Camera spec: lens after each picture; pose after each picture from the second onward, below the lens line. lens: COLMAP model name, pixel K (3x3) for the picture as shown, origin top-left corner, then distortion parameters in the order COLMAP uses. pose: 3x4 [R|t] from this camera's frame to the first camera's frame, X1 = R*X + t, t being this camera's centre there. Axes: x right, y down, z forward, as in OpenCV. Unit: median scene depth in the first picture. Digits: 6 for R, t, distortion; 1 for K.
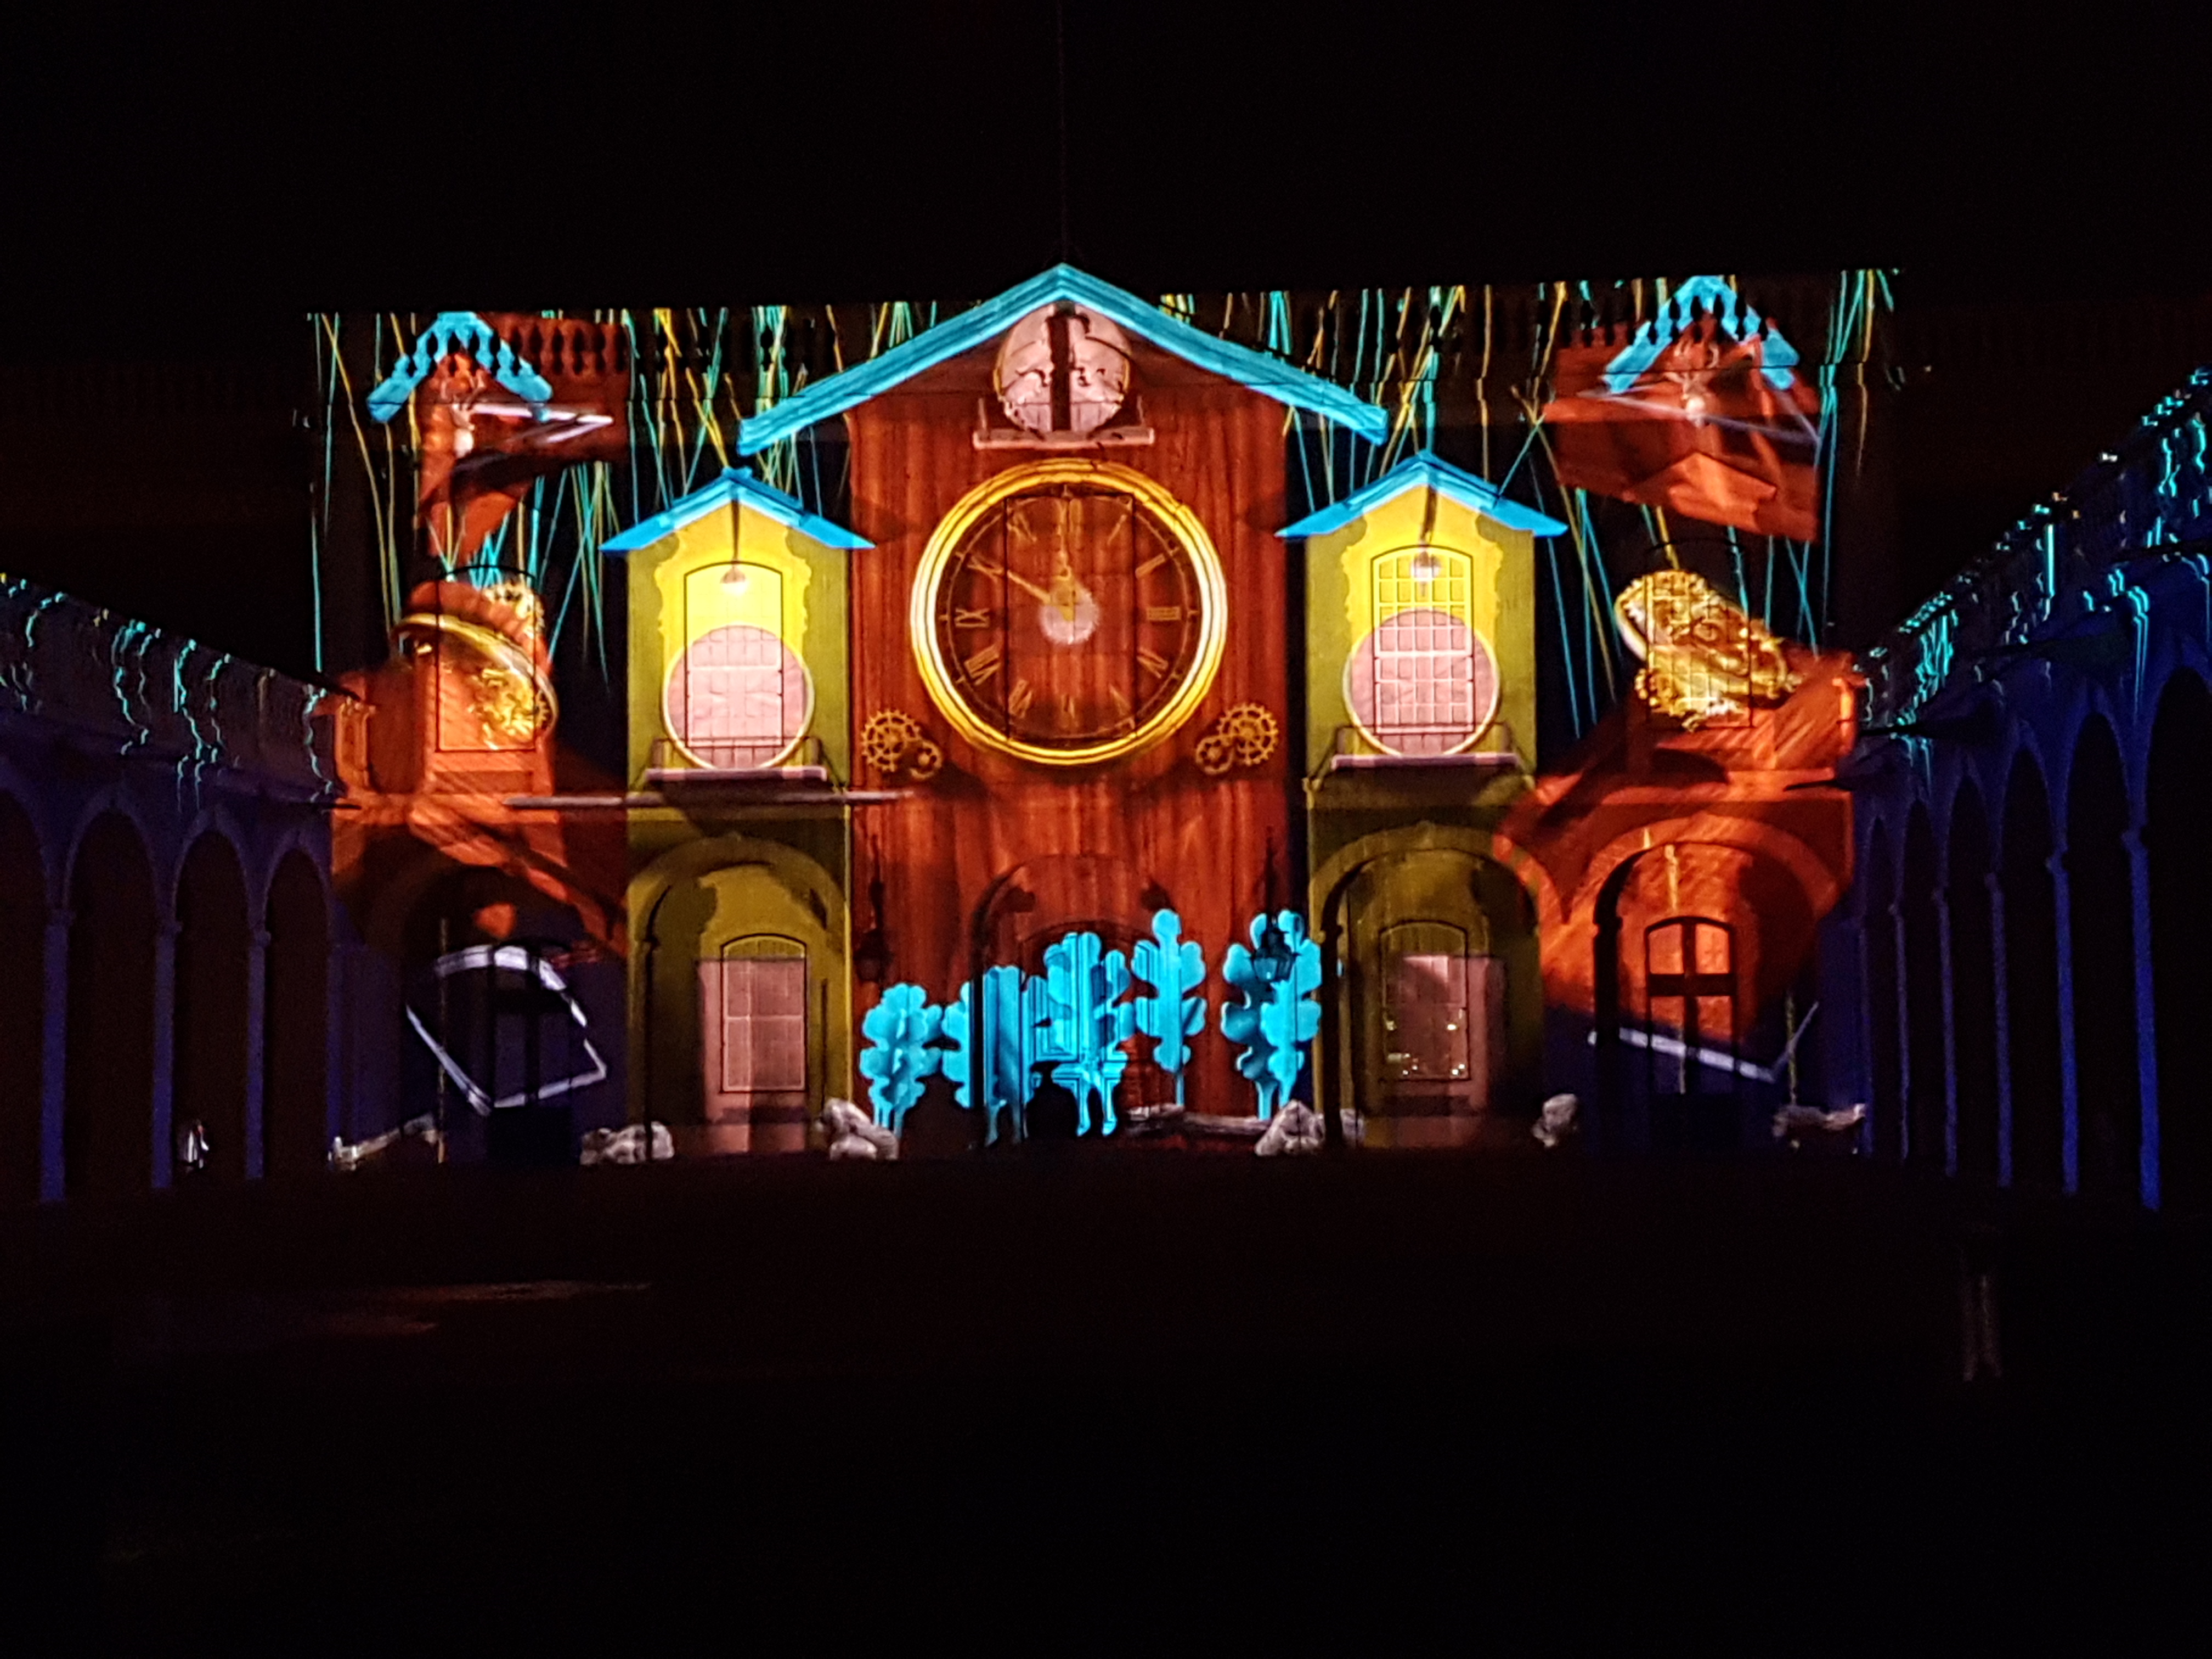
lens RADIAL K [[2989.8, 0, 1103.4], [0, 2989.8, 815.6], [0, 0, 1]] dist [0.152046, 0.000000]
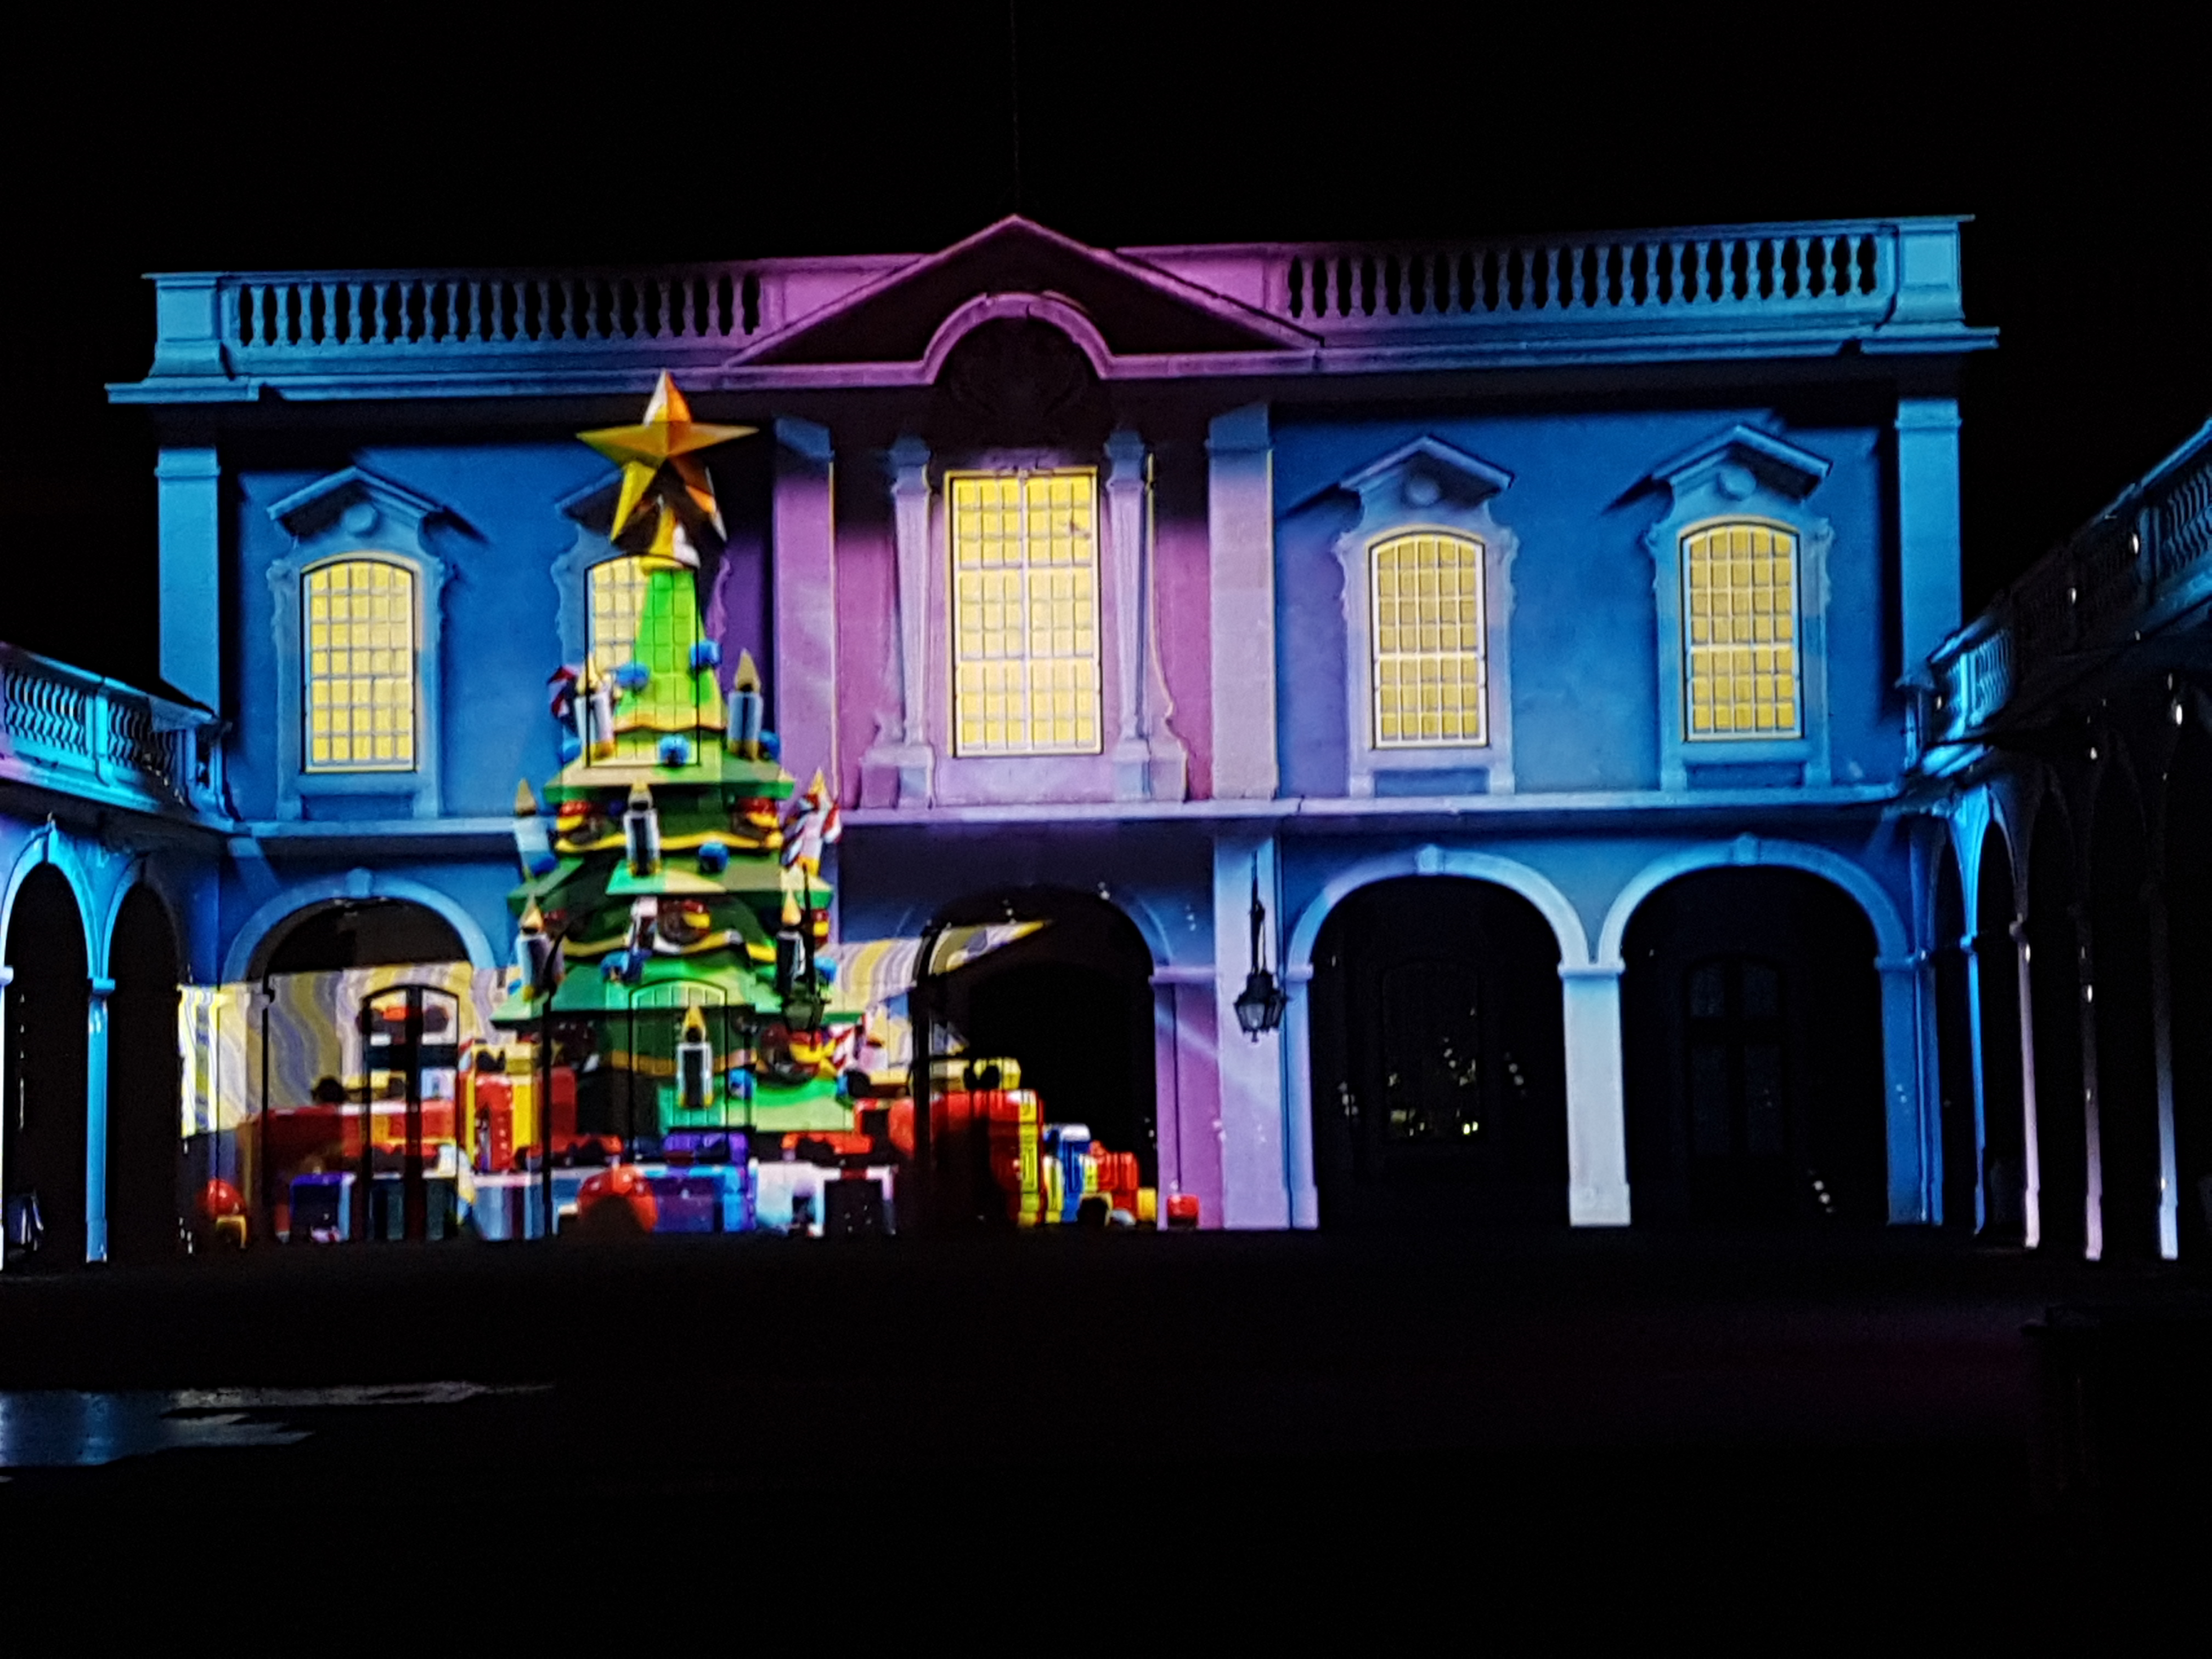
lens RADIAL K [[2989.8, 0, 1112.4], [0, 2989.8, 830.0], [0, 0, 1]] dist [0.152046, 0.000000]
pose [[0.999974, -0.004091, 0.005857, 0.008856], [0.004188, 0.999853, -0.016612, 0.011477], [-0.005788, 0.016636, 0.999845, 0.125341]]
